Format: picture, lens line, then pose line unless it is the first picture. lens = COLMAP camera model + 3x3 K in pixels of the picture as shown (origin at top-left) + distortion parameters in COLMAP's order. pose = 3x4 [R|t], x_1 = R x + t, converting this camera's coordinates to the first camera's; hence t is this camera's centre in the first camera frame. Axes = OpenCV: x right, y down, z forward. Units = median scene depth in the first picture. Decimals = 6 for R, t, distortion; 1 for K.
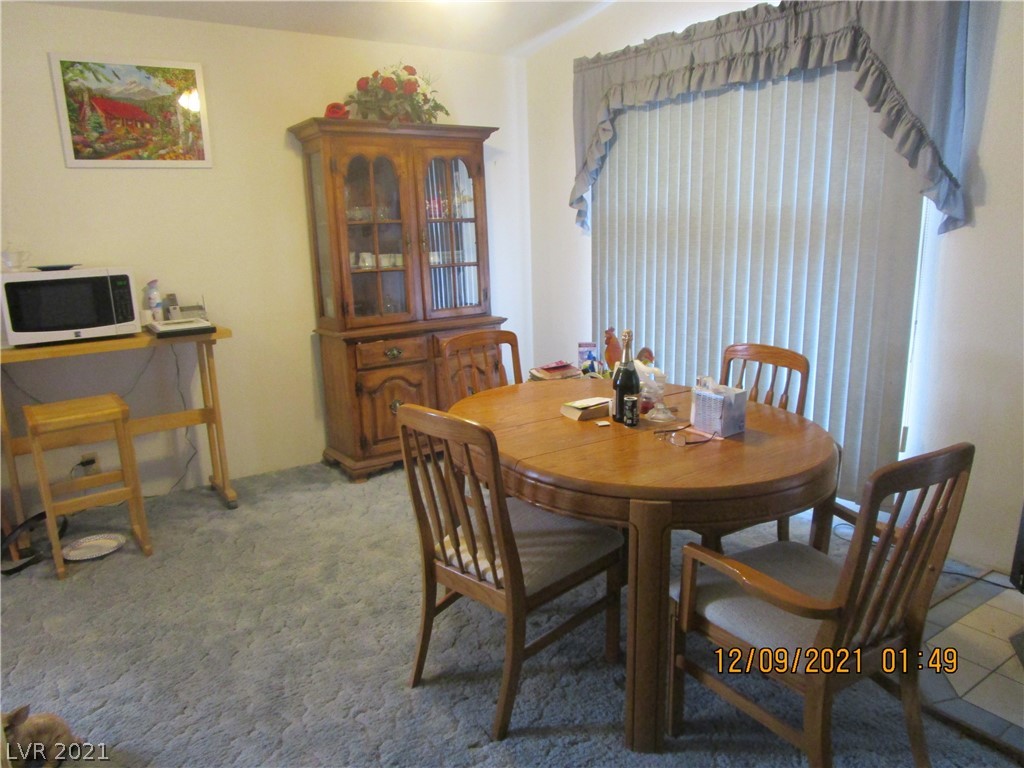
lens RADIAL K [[735.8, 0, 507.1], [0, 735.8, 382.6], [0, 0, 1]] dist [-0.010885, 0.006316]
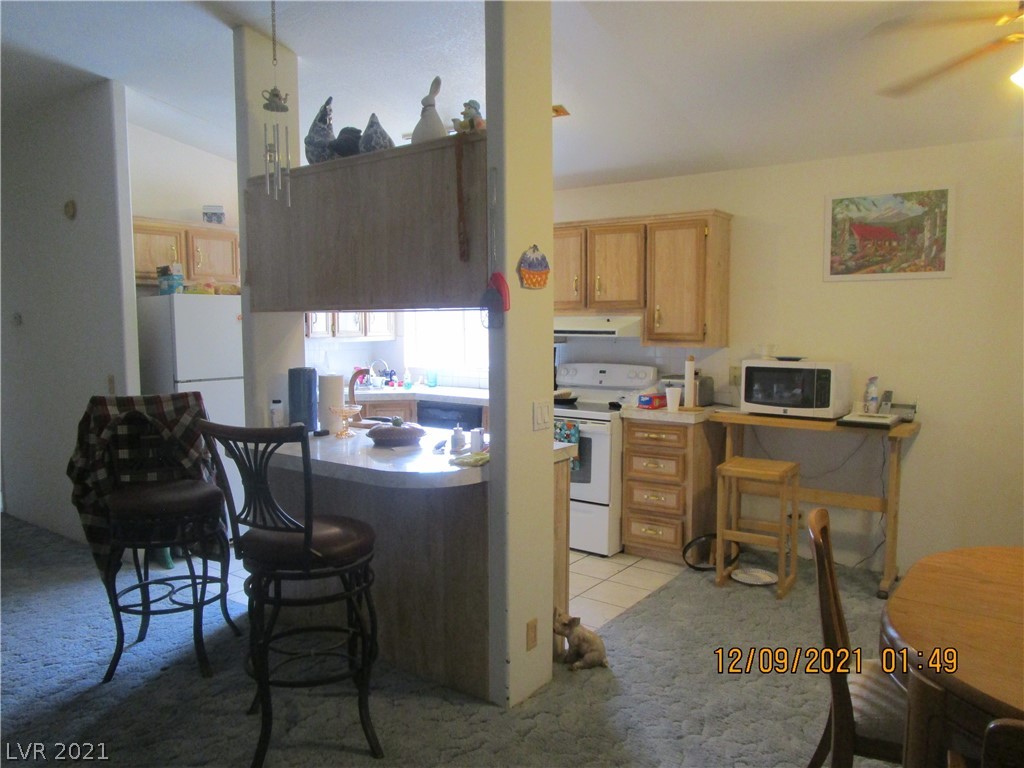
lens RADIAL K [[735.8, 0, 511.4], [0, 735.8, 388.5], [0, 0, 1]] dist [-0.010885, 0.006316]
pose [[0.344716, 0.119694, -0.931045, 0.394700], [-0.219848, 0.974546, 0.043889, -0.050889], [0.912599, 0.189560, 0.362256, 0.088610]]
